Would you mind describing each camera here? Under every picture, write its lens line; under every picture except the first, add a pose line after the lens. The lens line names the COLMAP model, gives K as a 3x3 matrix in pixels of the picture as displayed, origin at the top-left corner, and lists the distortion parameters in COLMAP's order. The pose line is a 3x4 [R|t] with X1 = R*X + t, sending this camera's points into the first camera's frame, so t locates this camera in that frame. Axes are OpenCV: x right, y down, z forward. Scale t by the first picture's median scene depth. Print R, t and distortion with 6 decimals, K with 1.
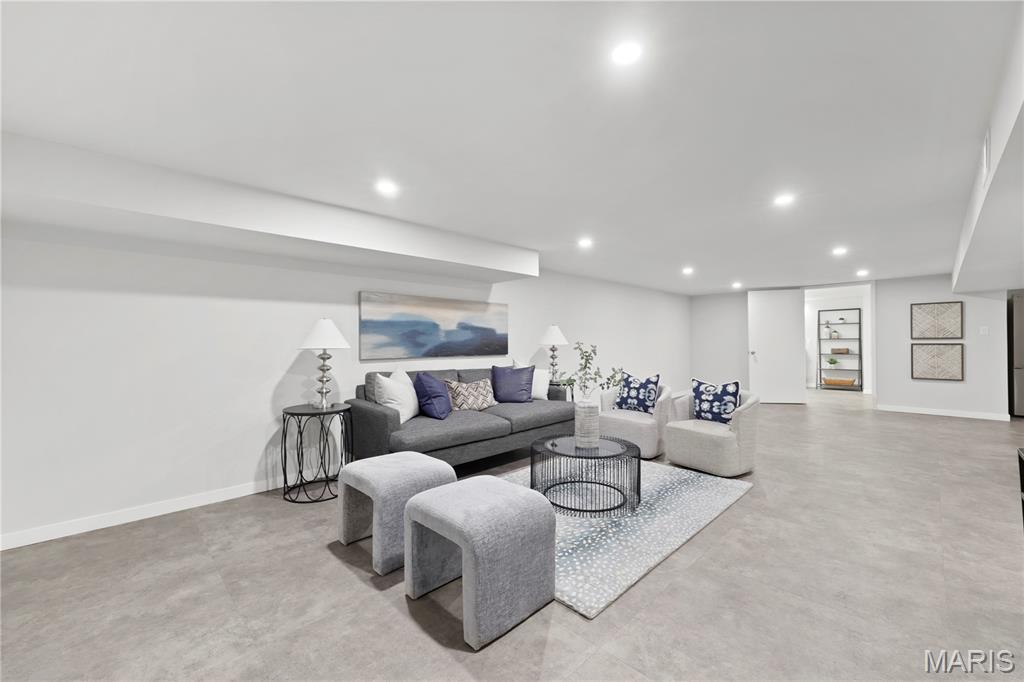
lens RADIAL K [[410.1, 0, 512.0], [0, 410.1, 341.0], [0, 0, 1]] dist [0.000240, -0.000092]
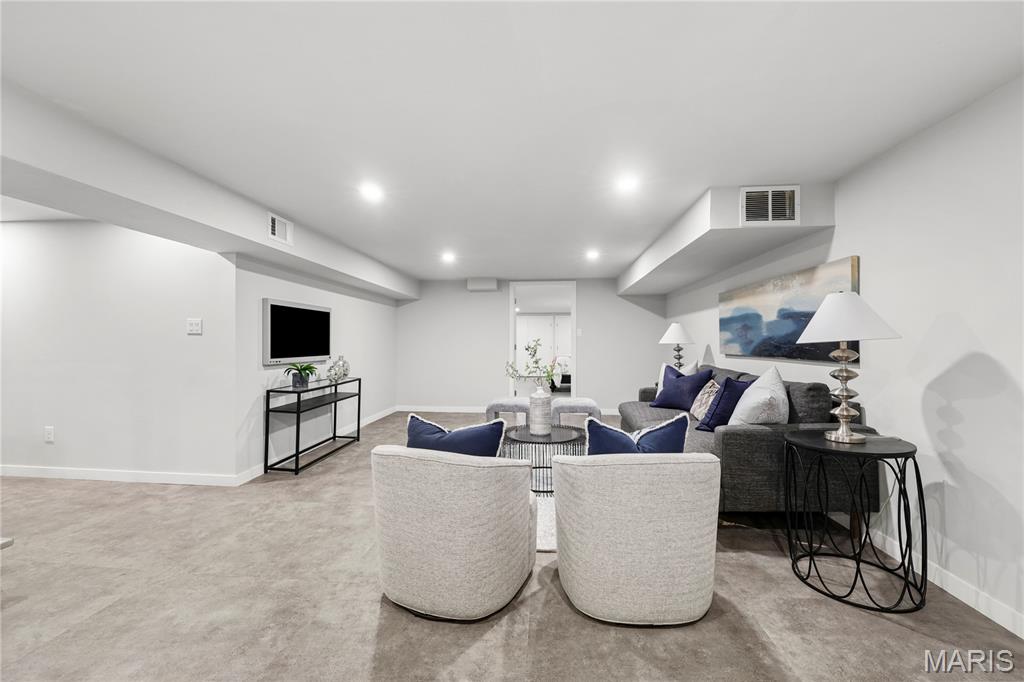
lens RADIAL K [[410.1, 0, 512.0], [0, 410.1, 341.0], [0, 0, 1]] dist [0.000240, -0.000092]
pose [[-0.759576, 0.004185, -0.650405, 0.906981], [0.005351, 0.999986, 0.000185, 0.008092], [0.650396, -0.003340, -0.759588, 1.685081]]
